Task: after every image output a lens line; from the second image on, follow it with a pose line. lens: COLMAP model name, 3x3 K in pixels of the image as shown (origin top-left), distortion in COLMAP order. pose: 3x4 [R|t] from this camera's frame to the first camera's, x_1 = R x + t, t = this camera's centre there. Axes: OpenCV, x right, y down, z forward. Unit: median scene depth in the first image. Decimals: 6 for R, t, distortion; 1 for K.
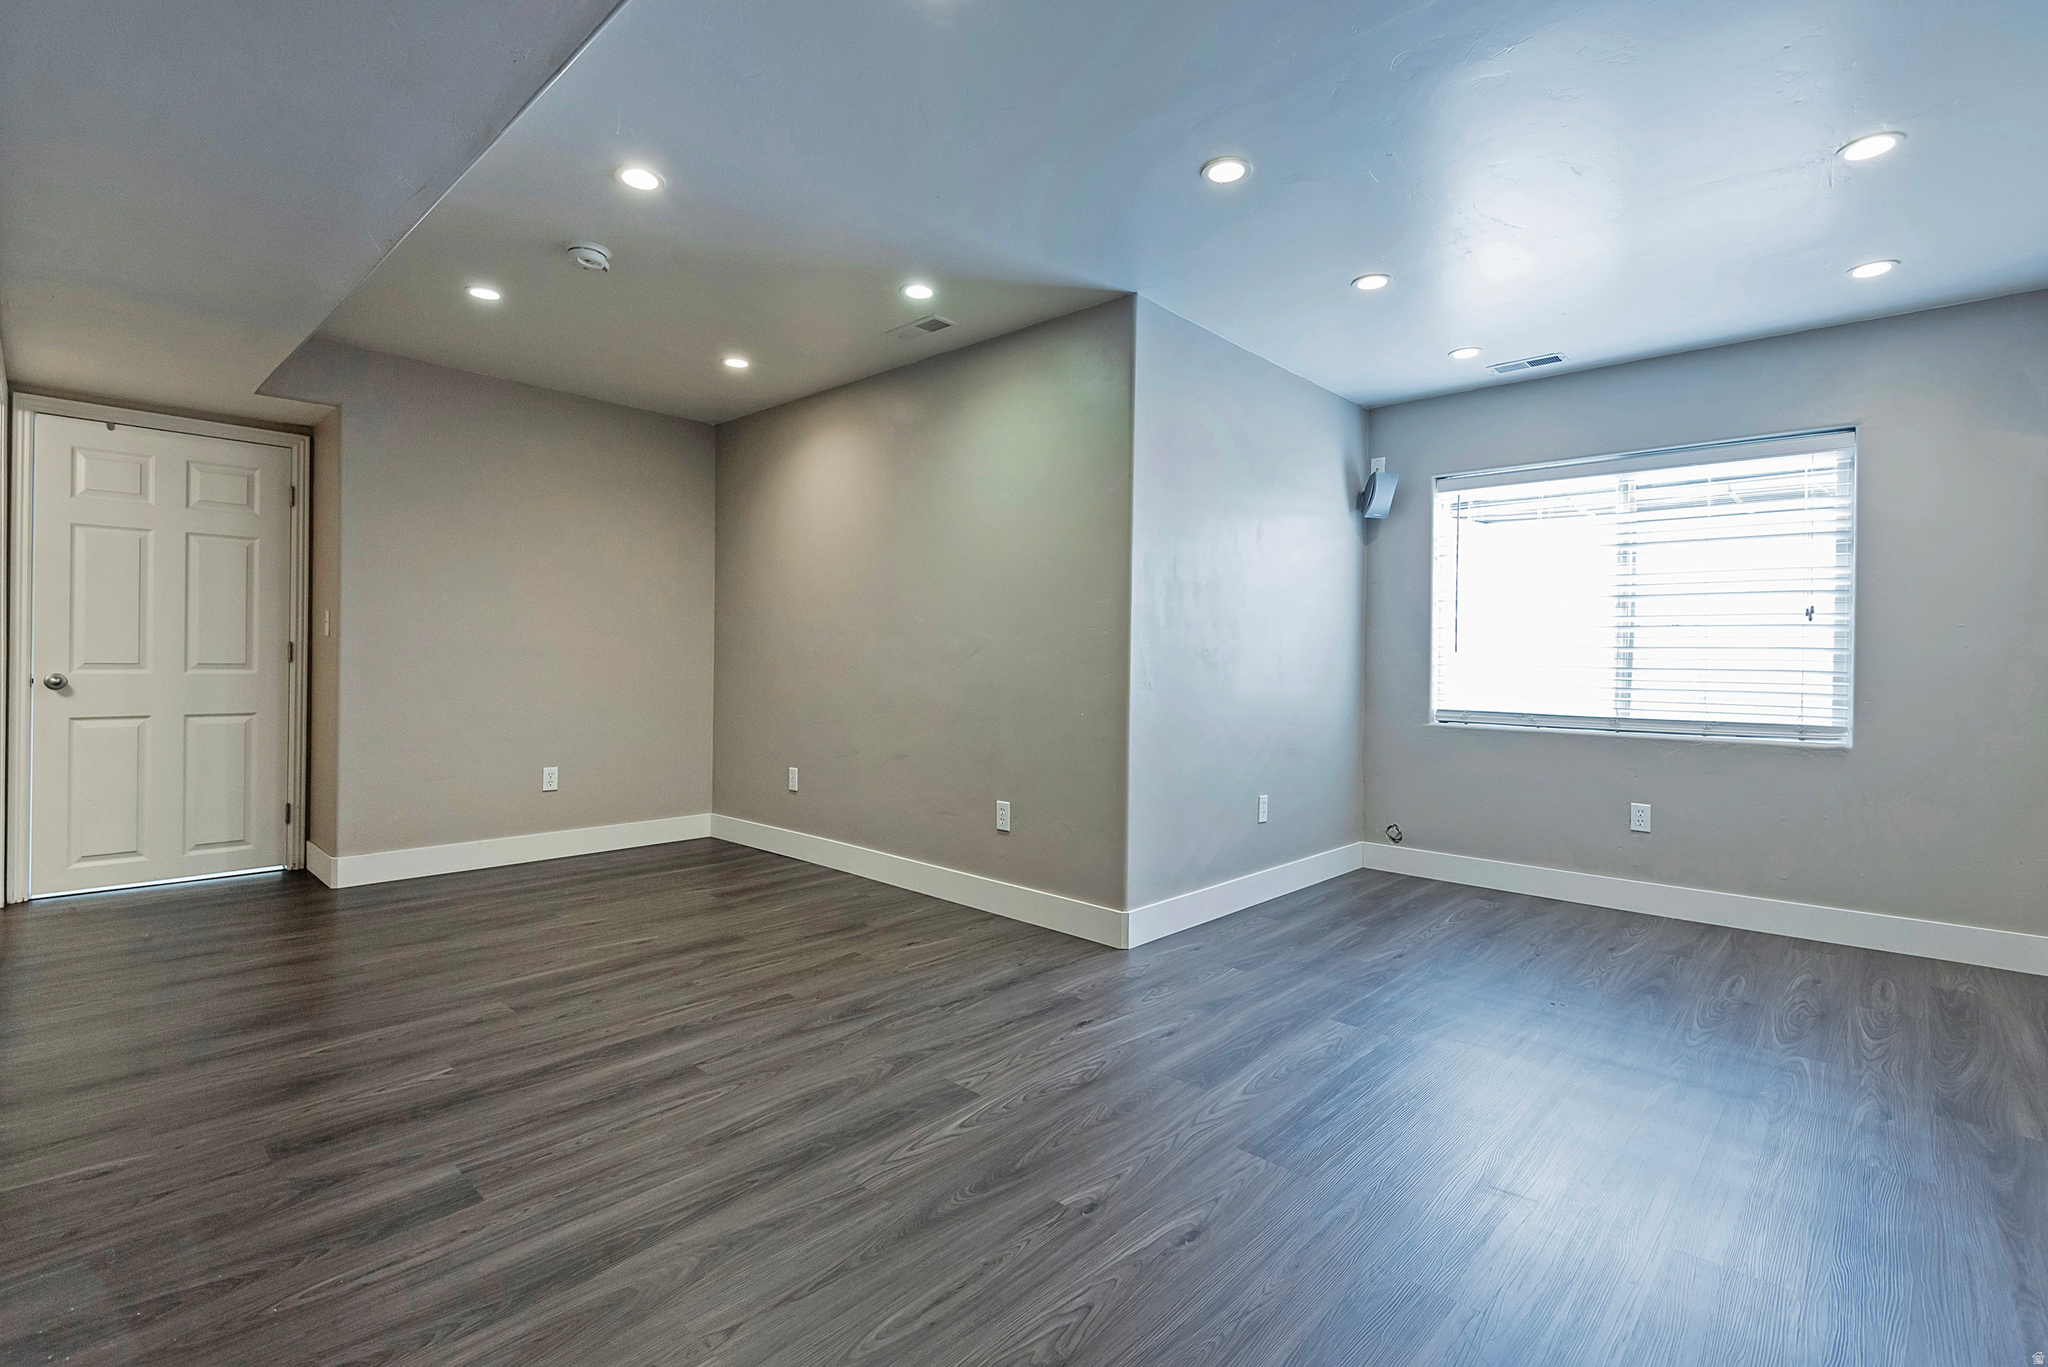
lens RADIAL K [[942.5, 0, 1024.0], [0, 942.5, 683.5], [0, 0, 1]] dist [0.013799, -0.000725]
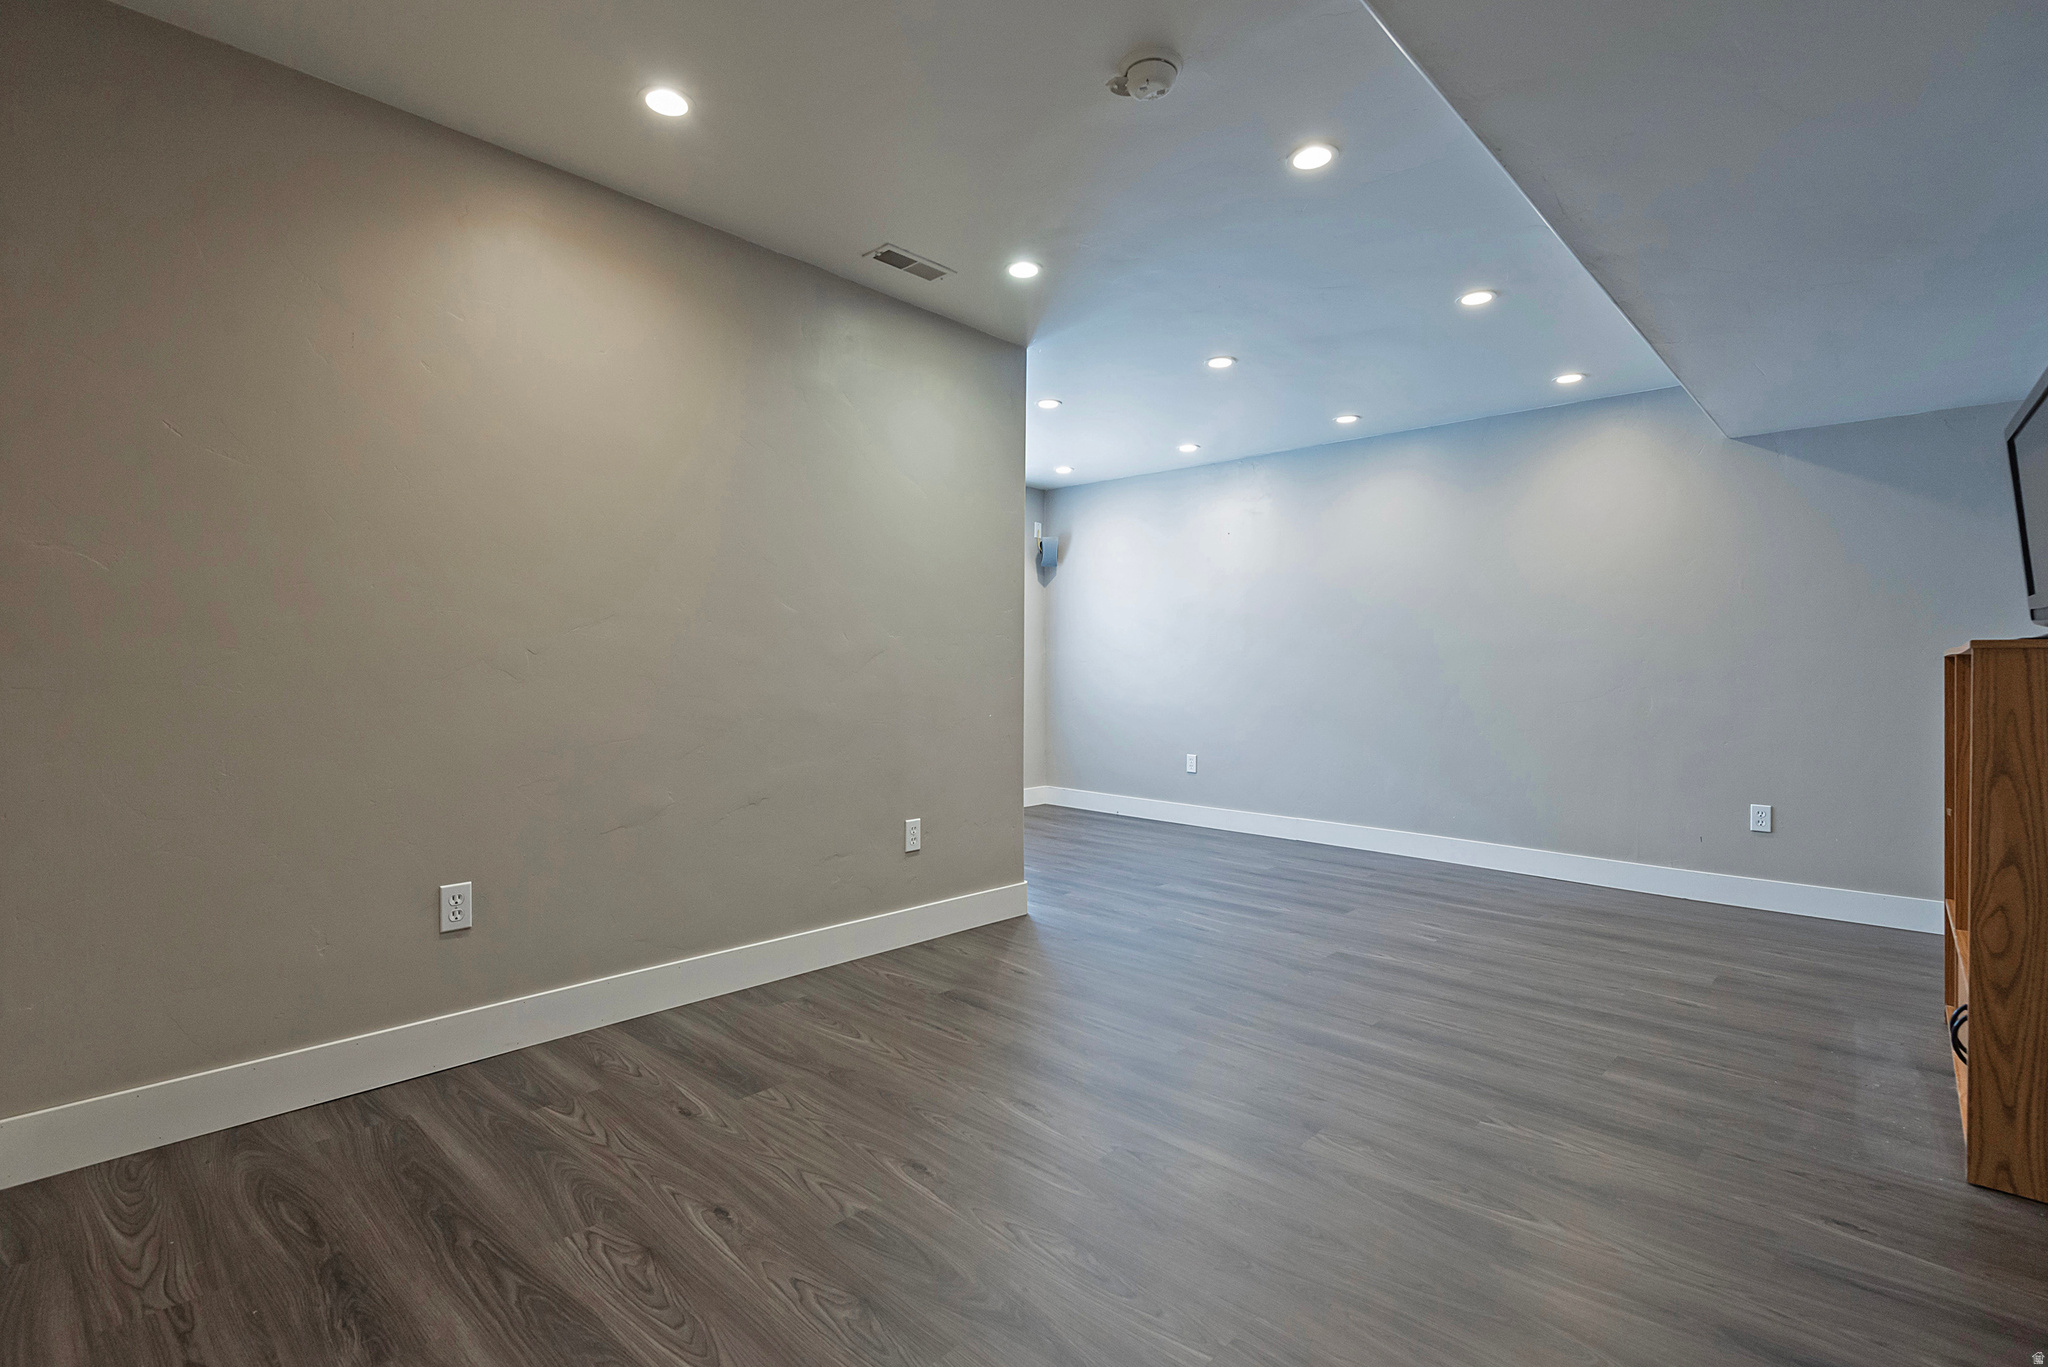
lens RADIAL K [[942.5, 0, 1024.0], [0, 942.5, 683.5], [0, 0, 1]] dist [0.013799, -0.000725]
pose [[0.001533, -0.030532, 0.999533, -1.368703], [0.010337, 0.999481, 0.030514, -0.049831], [-0.999945, 0.010286, 0.001848, 1.301105]]
